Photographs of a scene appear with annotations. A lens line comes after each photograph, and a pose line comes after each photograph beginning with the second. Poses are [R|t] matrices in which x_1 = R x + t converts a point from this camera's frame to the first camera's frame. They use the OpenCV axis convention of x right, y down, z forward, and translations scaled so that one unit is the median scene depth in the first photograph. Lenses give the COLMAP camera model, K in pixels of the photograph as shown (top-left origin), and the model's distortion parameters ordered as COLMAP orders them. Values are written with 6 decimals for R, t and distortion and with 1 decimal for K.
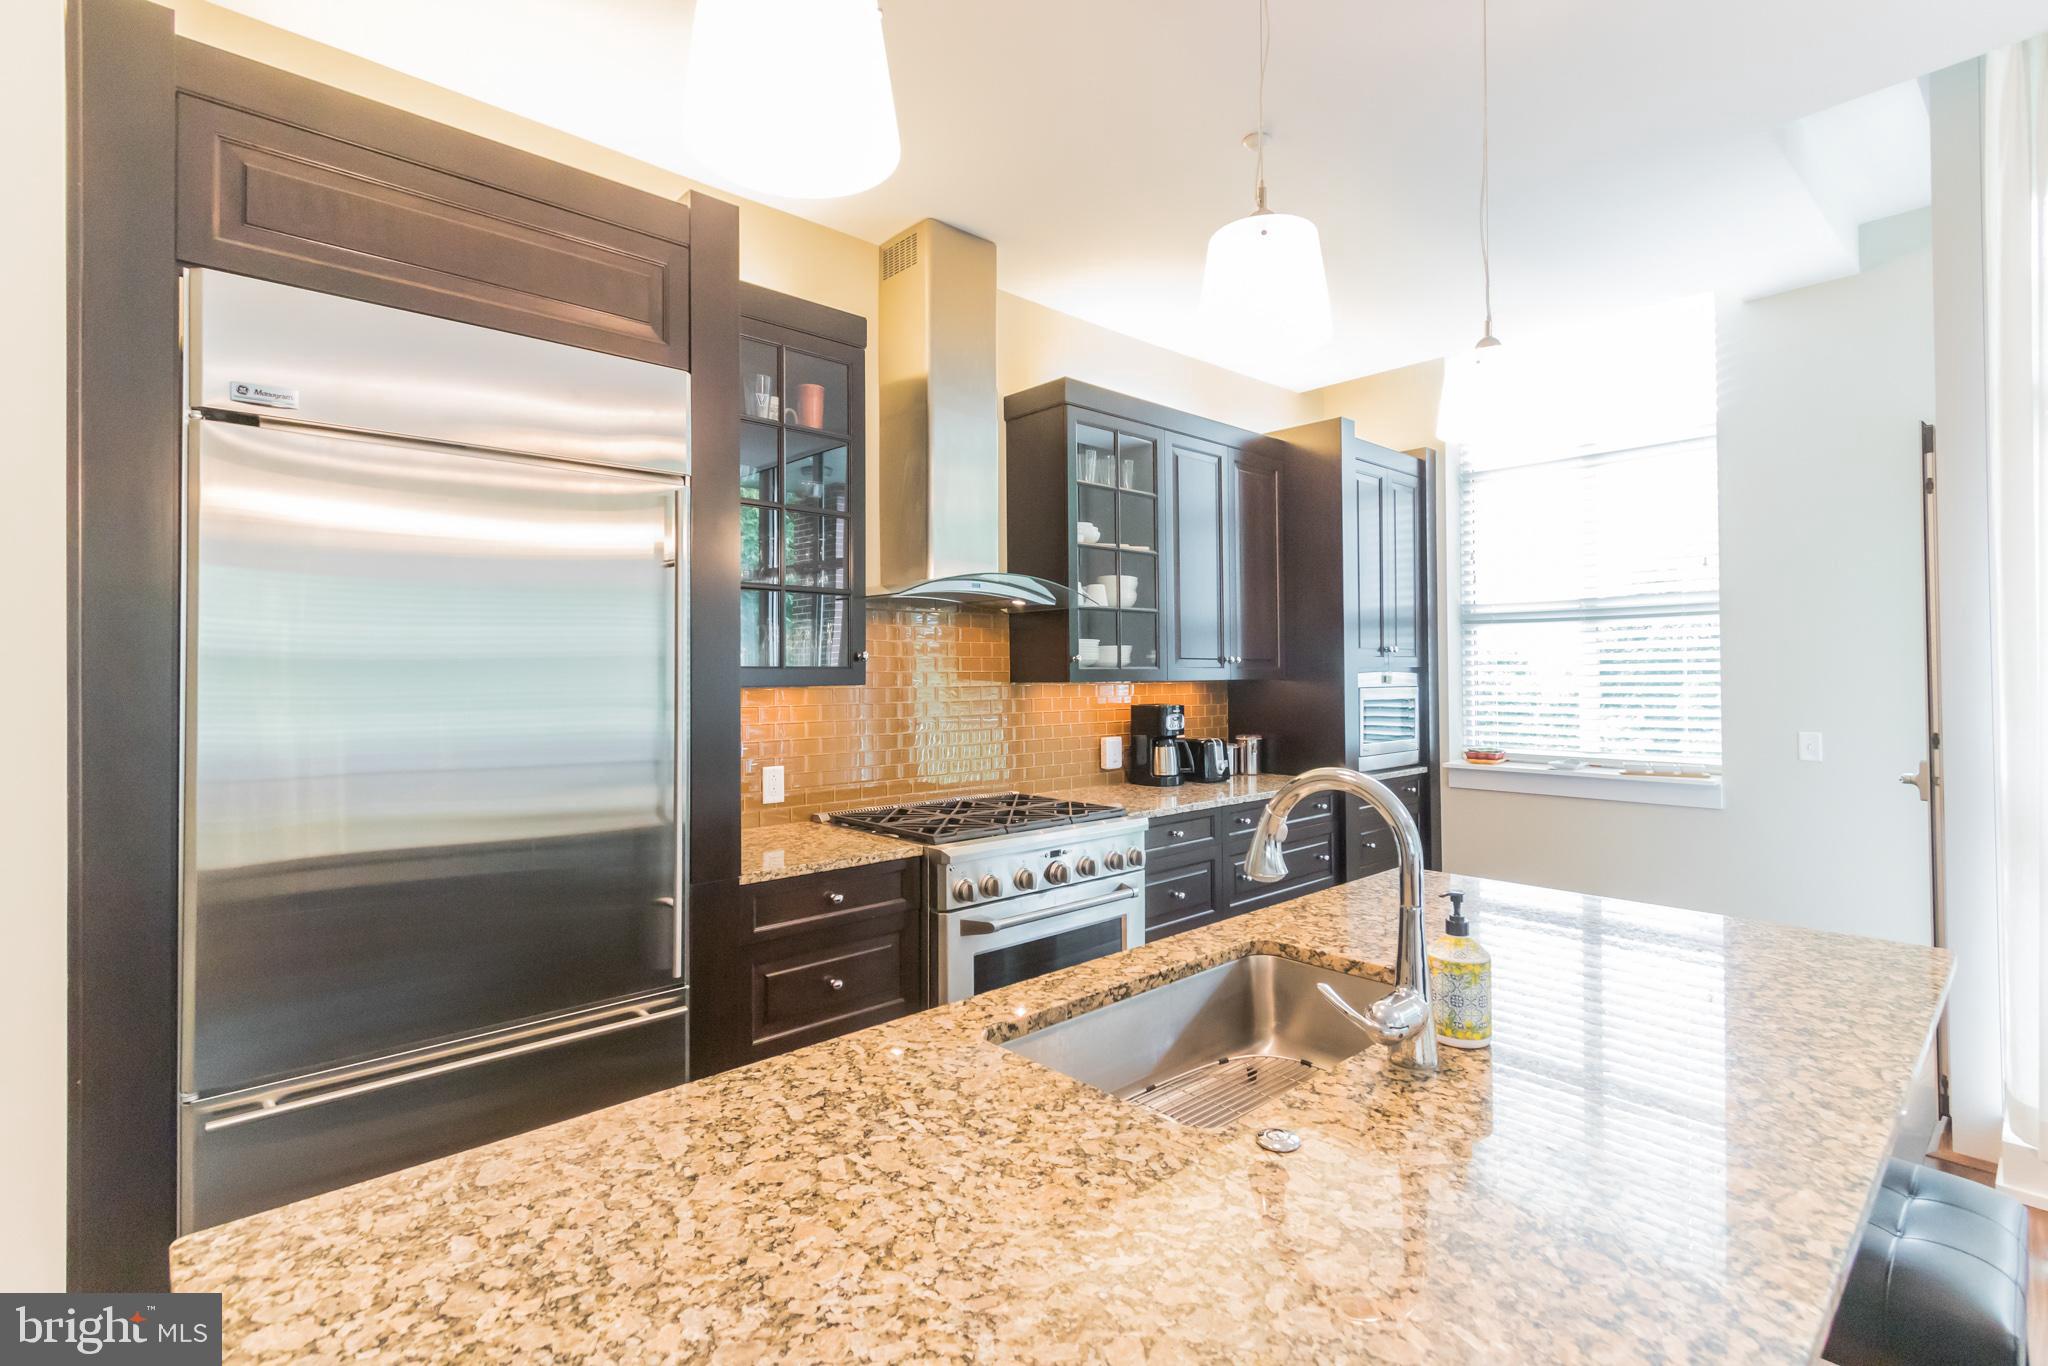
lens RADIAL K [[951.9, 0, 1043.8], [0, 951.9, 664.1], [0, 0, 1]] dist [0.008369, -0.003465]
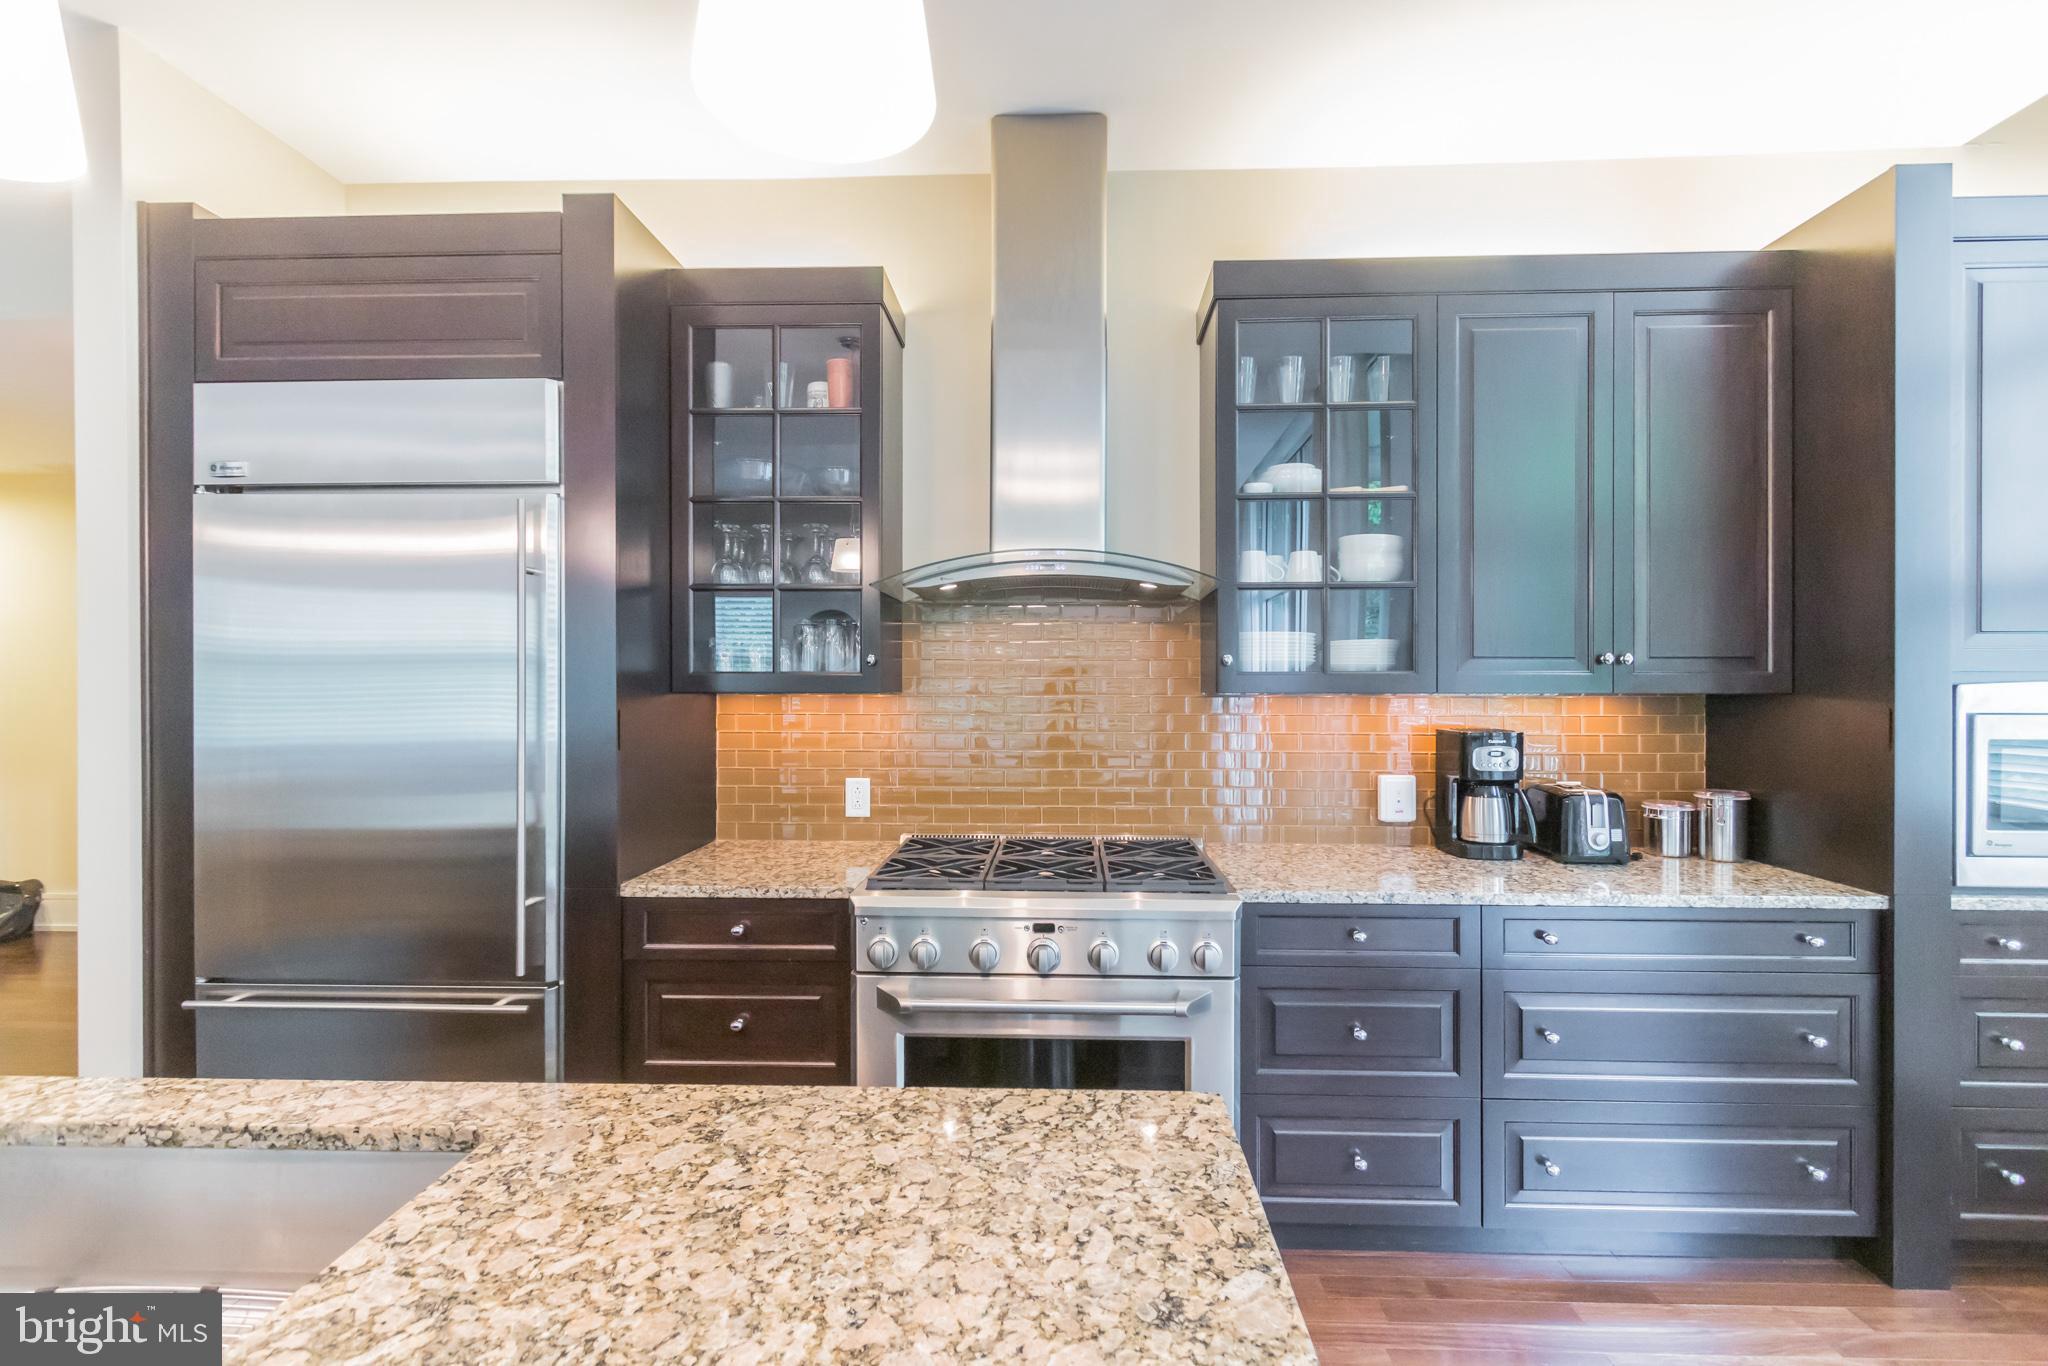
lens RADIAL K [[951.9, 0, 1036.0], [0, 951.9, 683.6], [0, 0, 1]] dist [0.008369, -0.003465]
pose [[0.700942, 0.009330, -0.713157, 0.406330], [0.004058, 0.999846, 0.017069, -0.000331], [0.713206, -0.014858, 0.700797, 0.379027]]
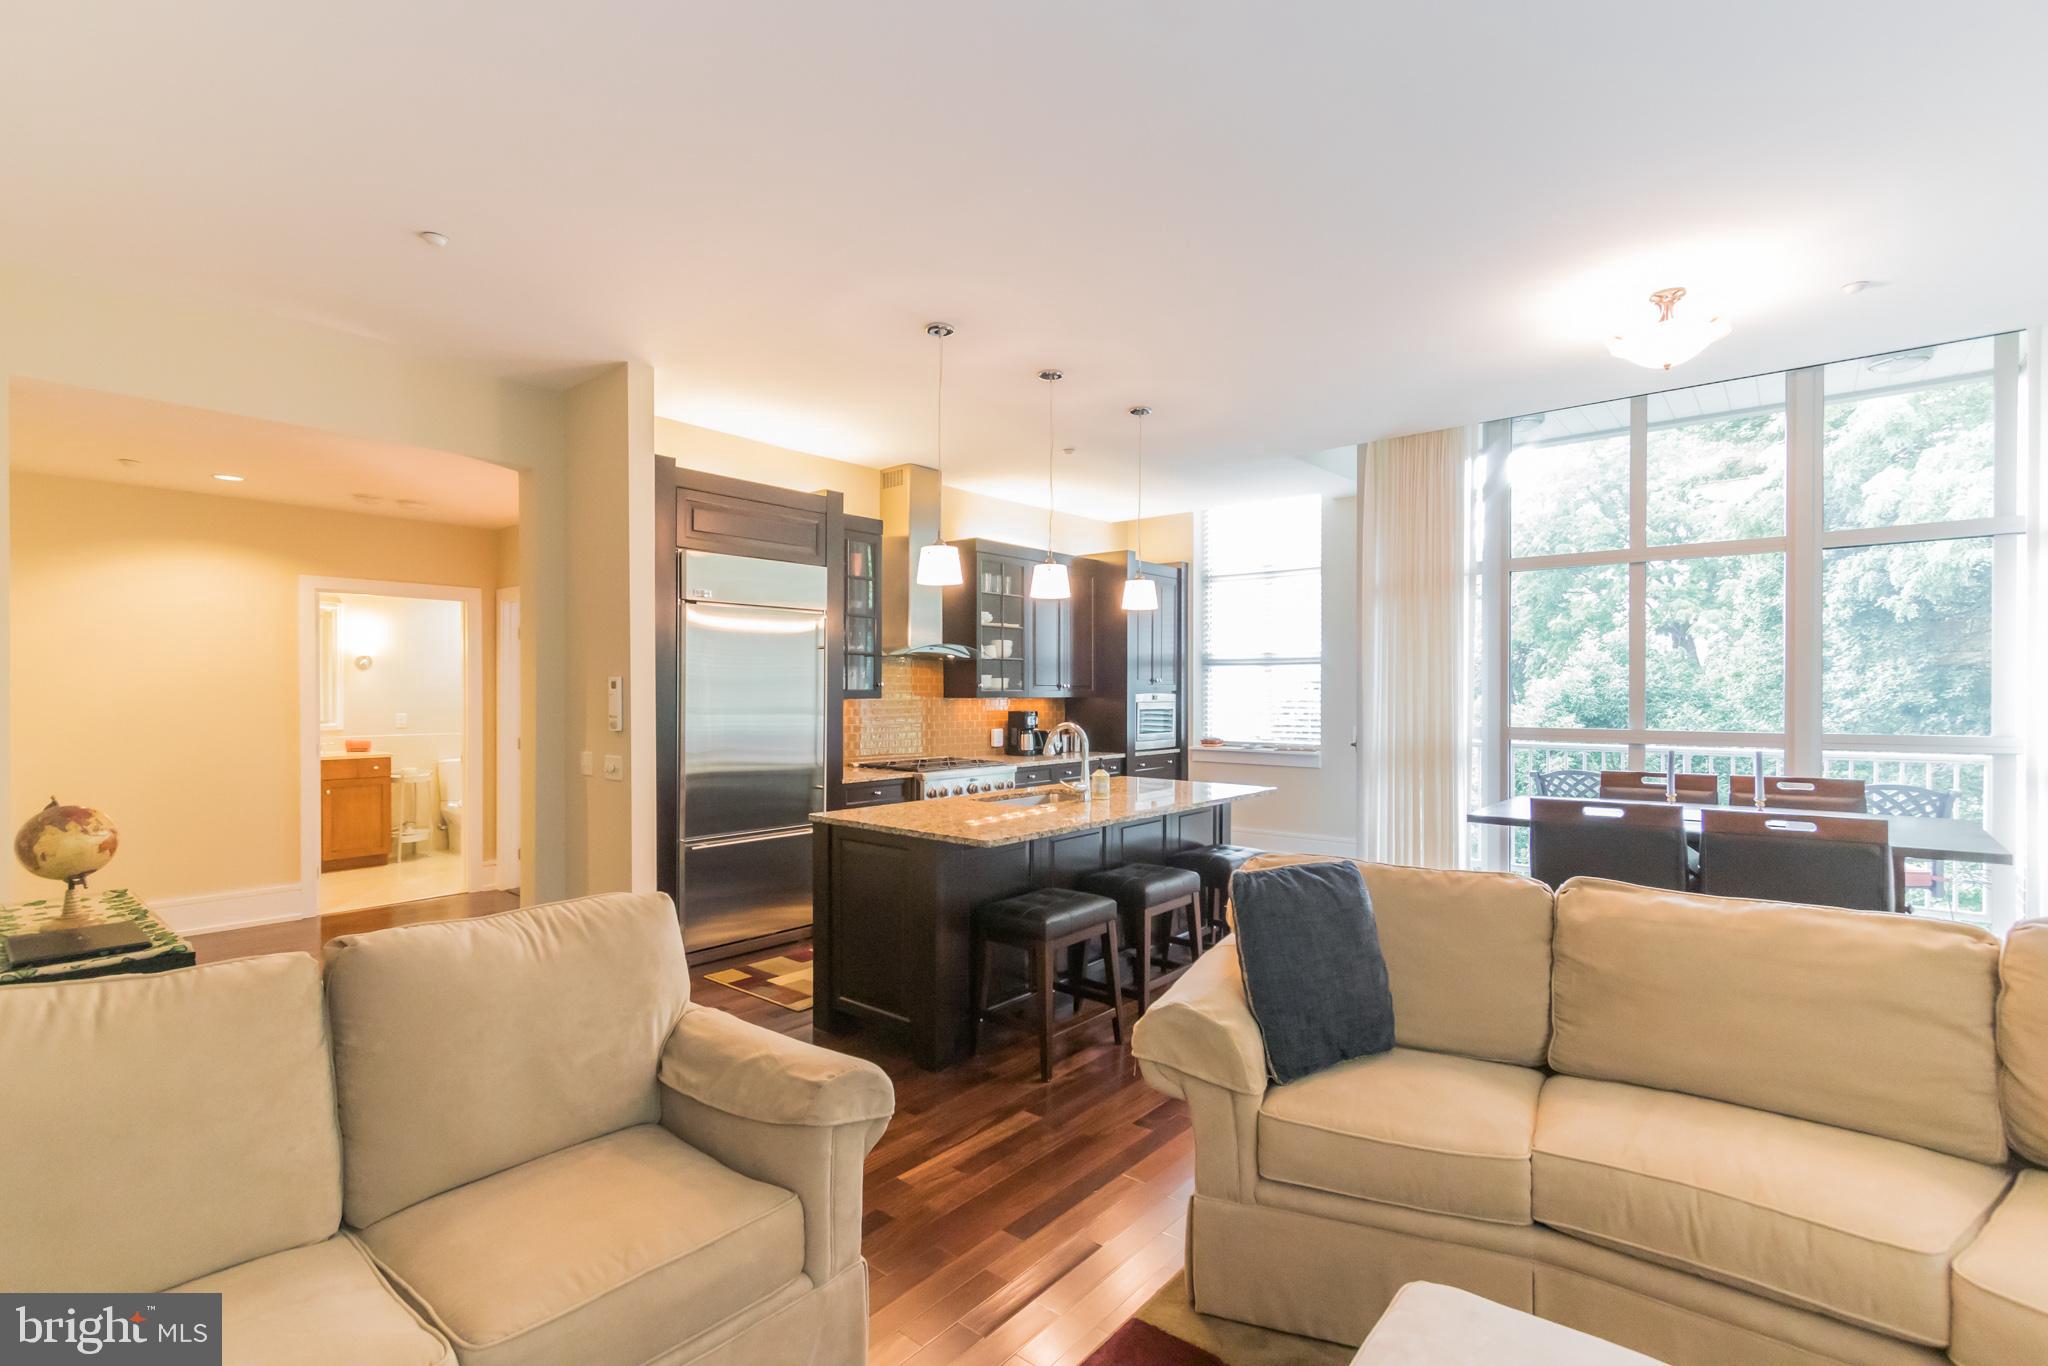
lens RADIAL K [[951.9, 0, 1034.8], [0, 951.9, 679.8], [0, 0, 1]] dist [0.008369, -0.003465]
pose [[0.992511, 0.010389, 0.121714, -0.084448], [-0.010477, 0.999945, 0.000086, -0.017490], [-0.121706, -0.001360, 0.992565, -0.854194]]
